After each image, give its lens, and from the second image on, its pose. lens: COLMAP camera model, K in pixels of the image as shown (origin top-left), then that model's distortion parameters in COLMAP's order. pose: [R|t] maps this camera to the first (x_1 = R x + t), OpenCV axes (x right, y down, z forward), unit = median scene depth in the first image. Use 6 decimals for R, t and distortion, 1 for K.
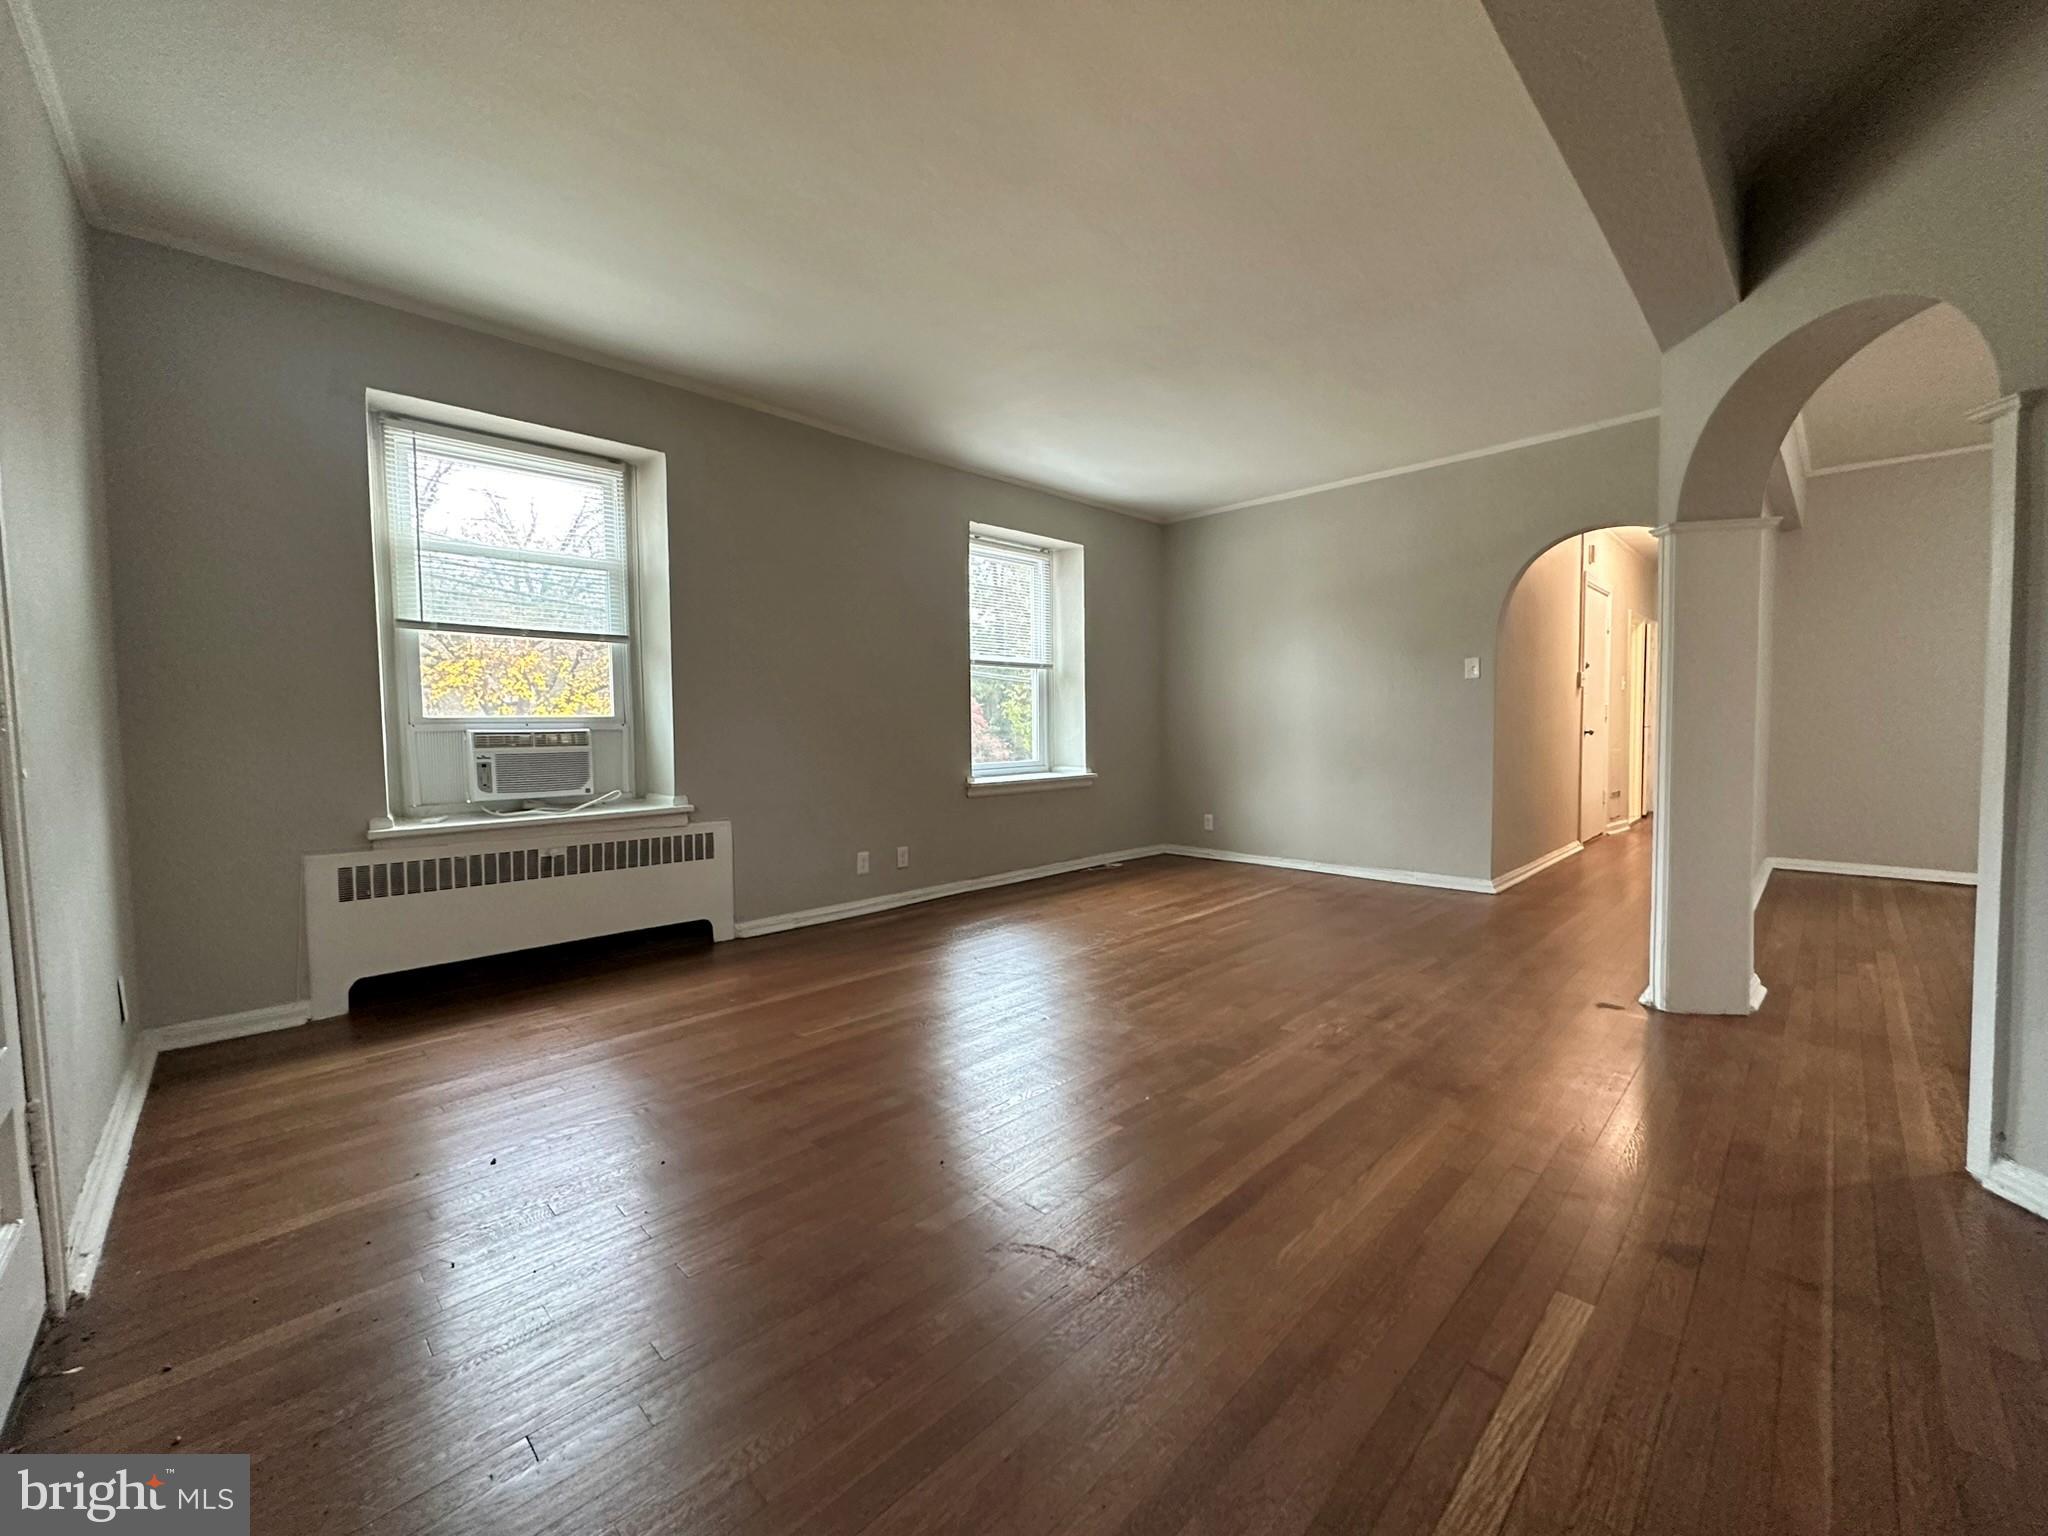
lens RADIAL K [[818.0, 0, 1024.4], [0, 818.0, 765.3], [0, 0, 1]] dist [-0.007117, 0.000695]
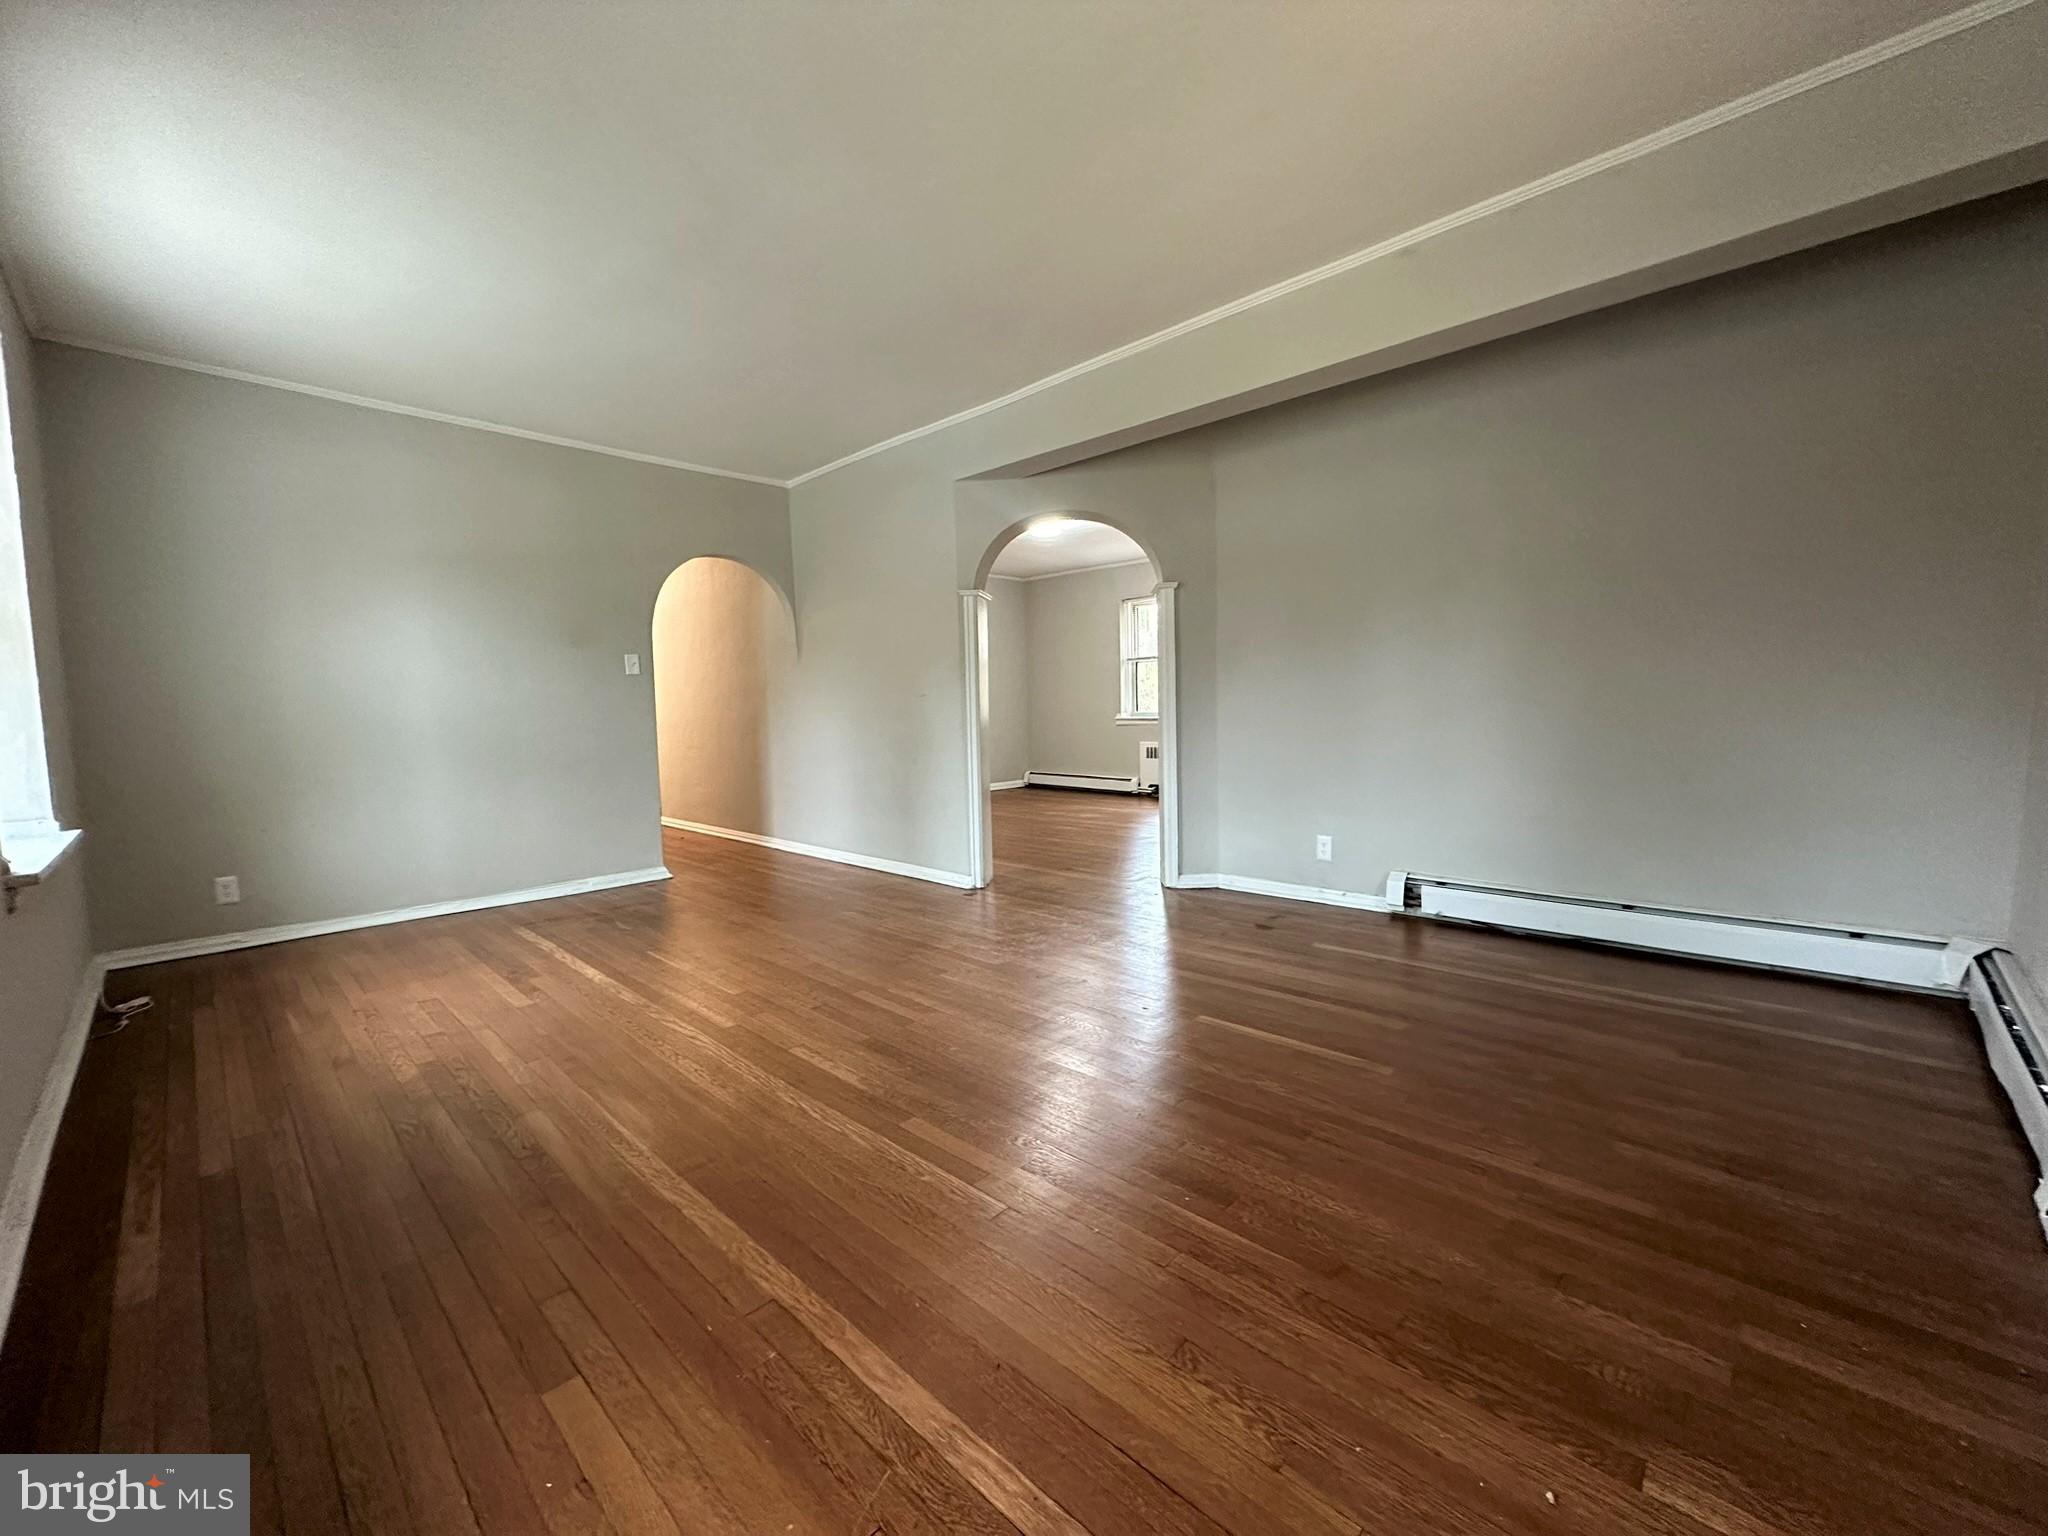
lens RADIAL K [[818.0, 0, 1019.4], [0, 818.0, 766.6], [0, 0, 1]] dist [-0.007117, 0.000695]
pose [[-0.037556, -0.057902, 0.997616, -0.490969], [0.068340, 0.995834, 0.060371, -0.020917], [-0.996955, 0.070445, -0.033442, 0.553671]]
